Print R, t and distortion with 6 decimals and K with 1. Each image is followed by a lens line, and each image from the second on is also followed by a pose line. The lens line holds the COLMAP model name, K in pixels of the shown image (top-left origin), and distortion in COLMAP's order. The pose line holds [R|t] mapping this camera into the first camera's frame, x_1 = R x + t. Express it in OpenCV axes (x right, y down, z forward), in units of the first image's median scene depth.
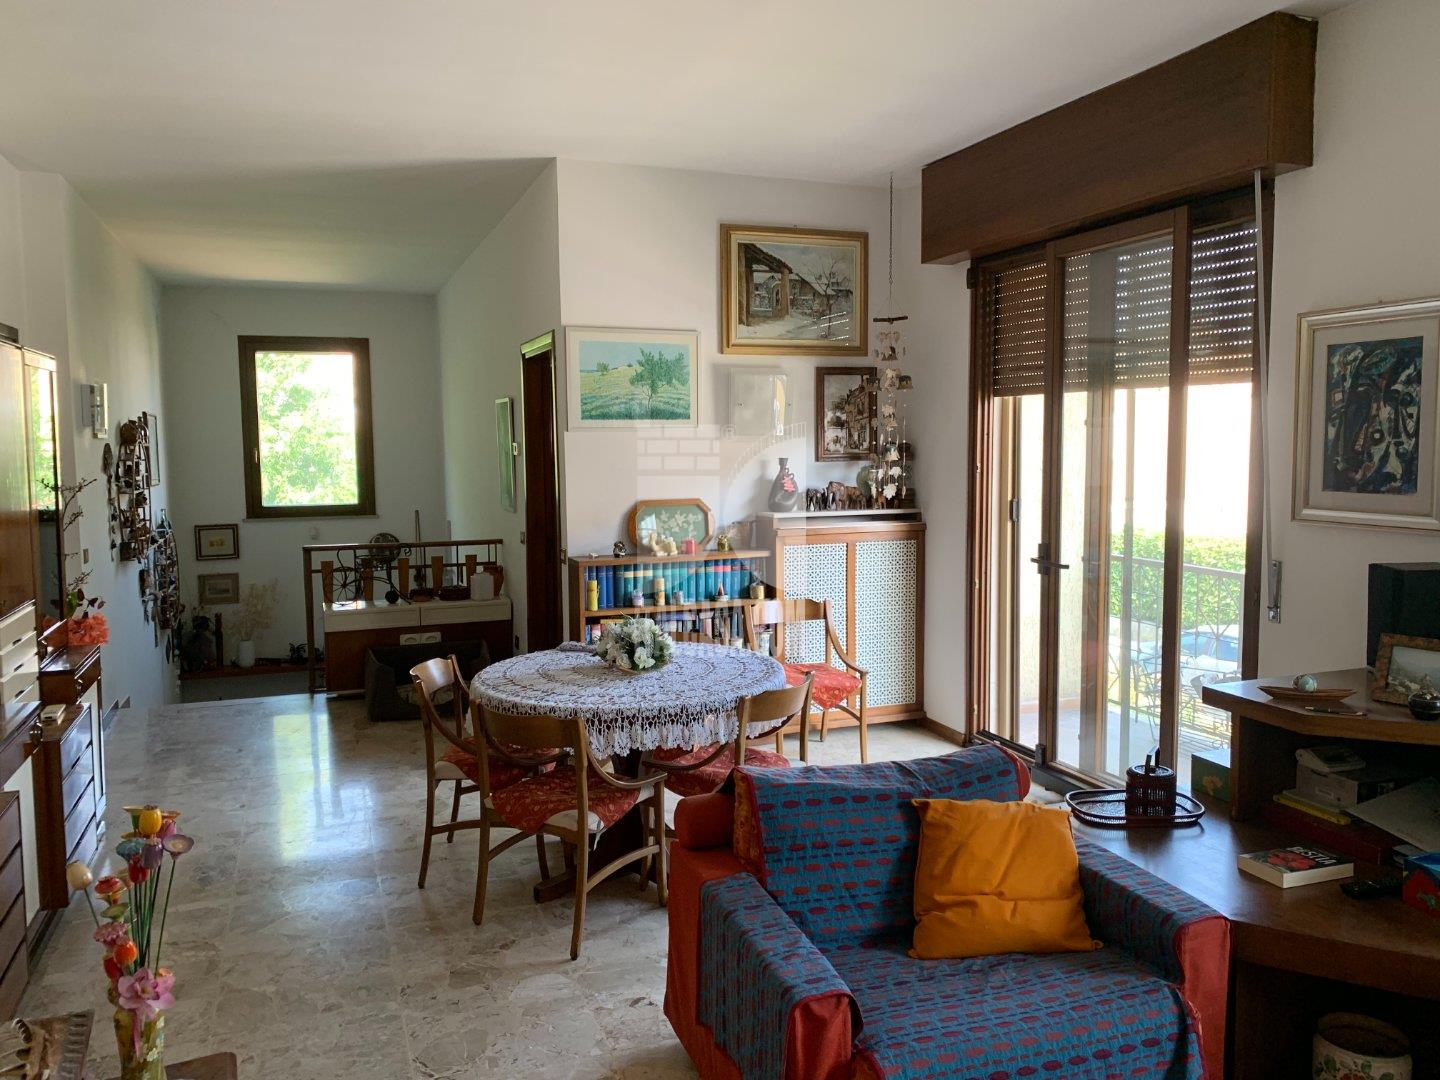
lens RADIAL K [[1104.4, 0, 724.0], [0, 1104.4, 530.2], [0, 0, 1]] dist [0.015776, -0.005359]
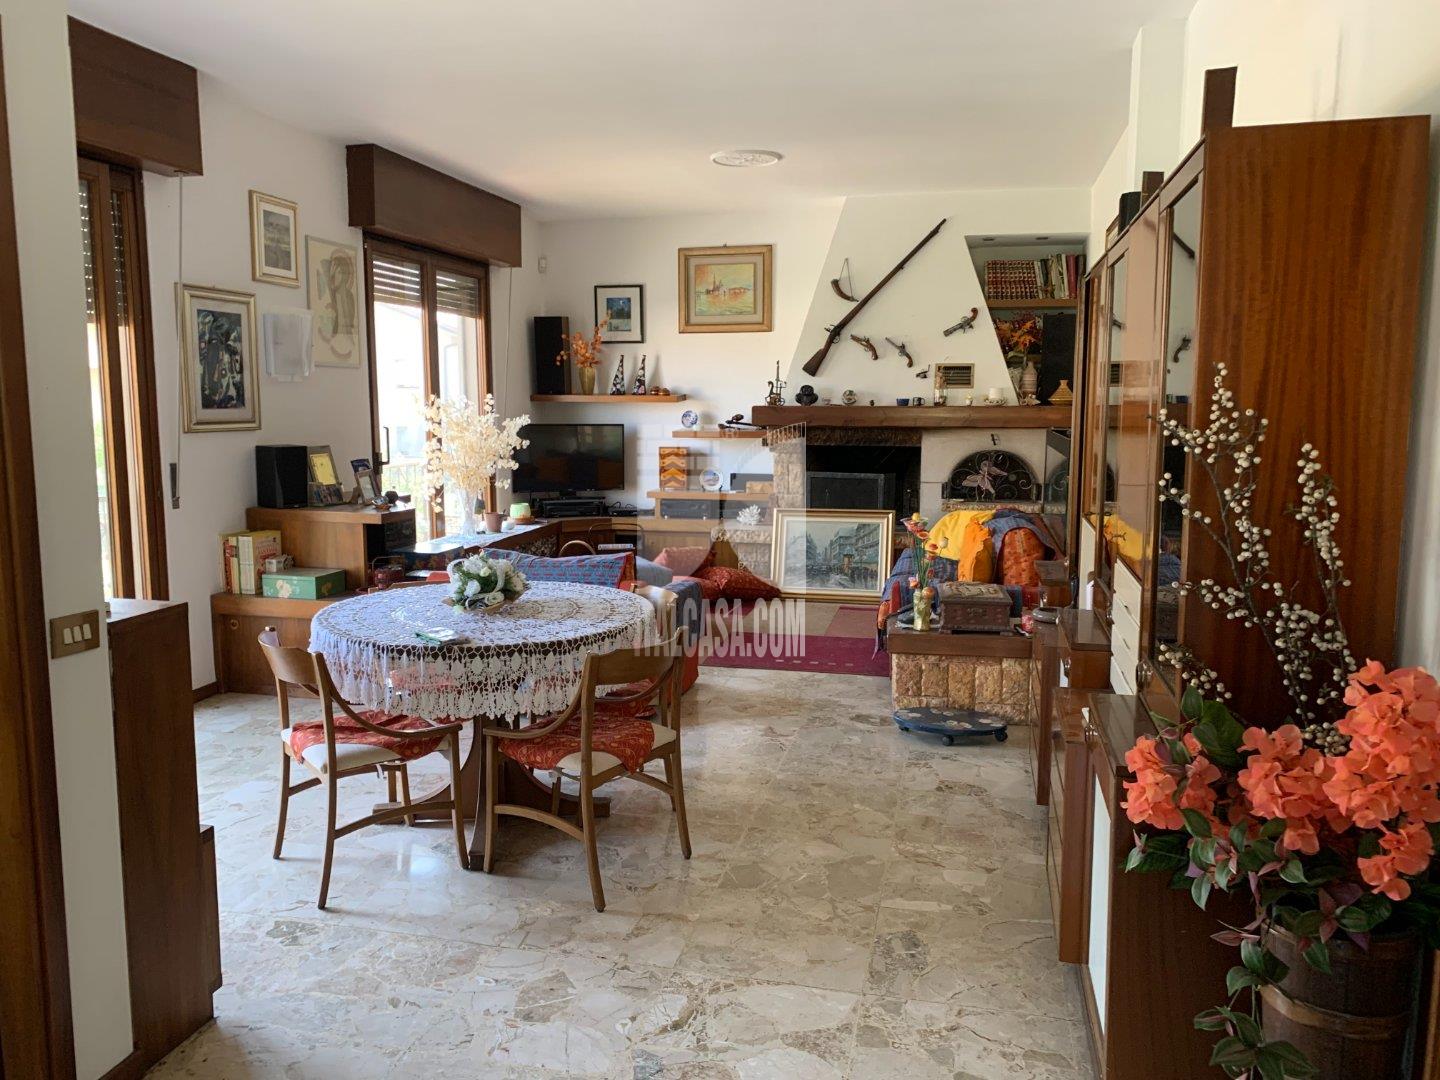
lens RADIAL K [[1104.4, 0, 720.3], [0, 1104.4, 534.5], [0, 0, 1]] dist [0.015776, -0.005359]
pose [[-0.836159, -0.071547, 0.543801, -0.635184], [0.039545, 0.981011, 0.189875, -0.092616], [-0.547060, 0.180271, -0.817452, 1.387664]]
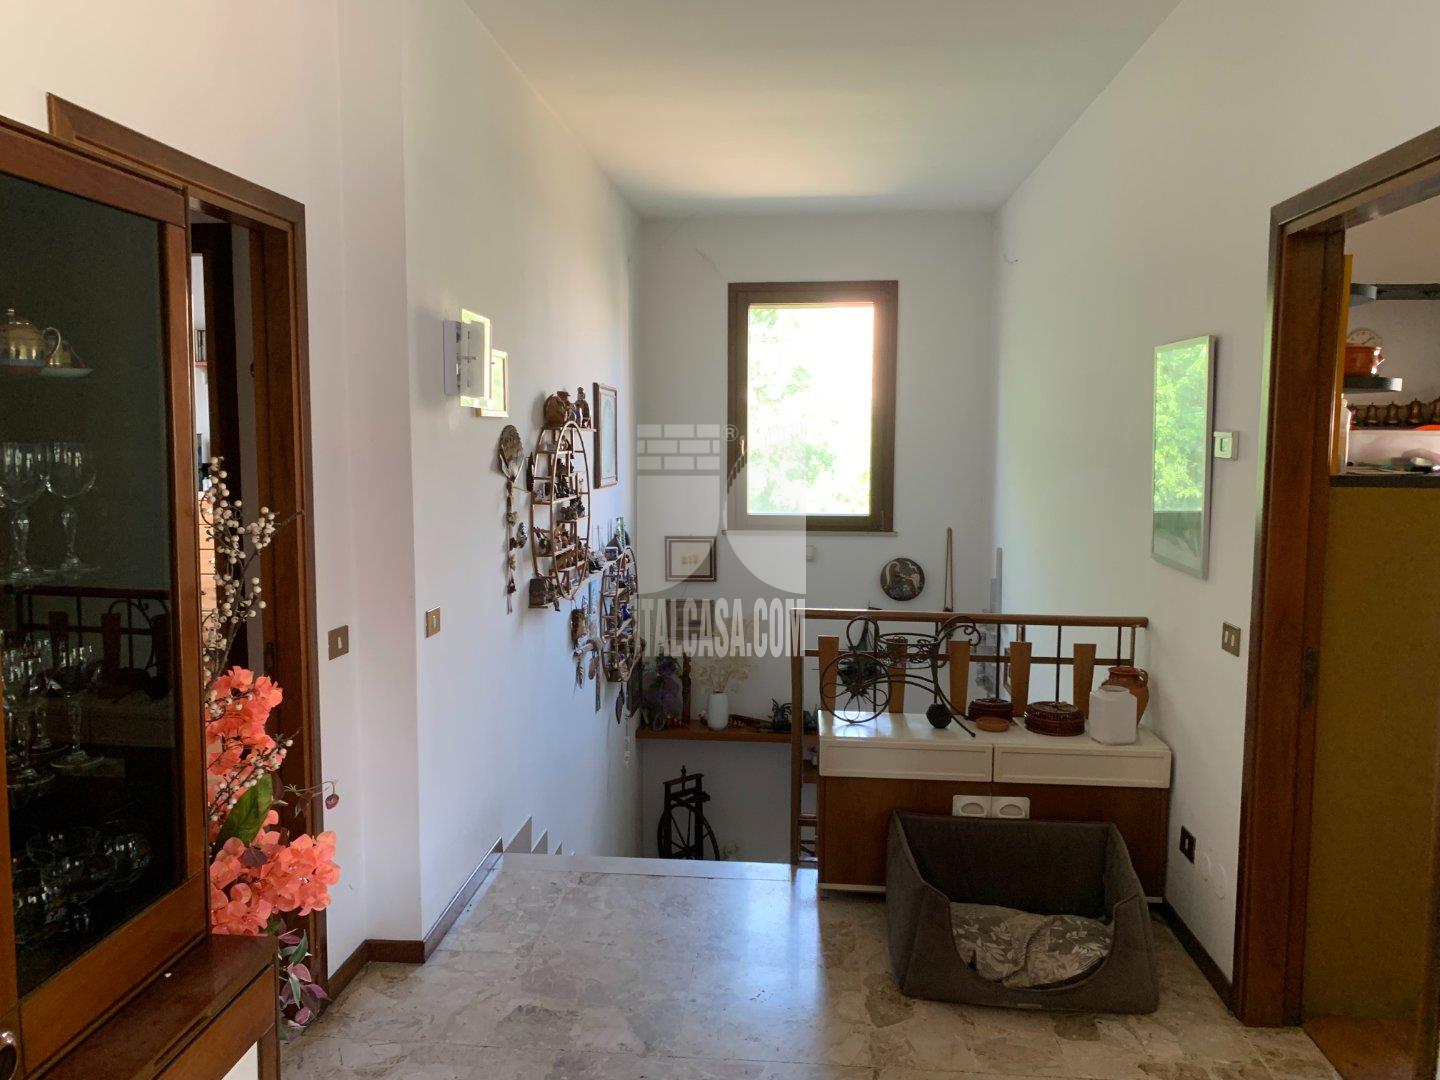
lens RADIAL K [[1104.4, 0, 724.3], [0, 1104.4, 539.2], [0, 0, 1]] dist [0.015776, -0.005359]
pose [[0.906528, 0.054960, -0.418552, -0.166072], [-0.047484, 0.998472, 0.028266, -0.034710], [0.419466, -0.005750, 0.907753, 0.444689]]
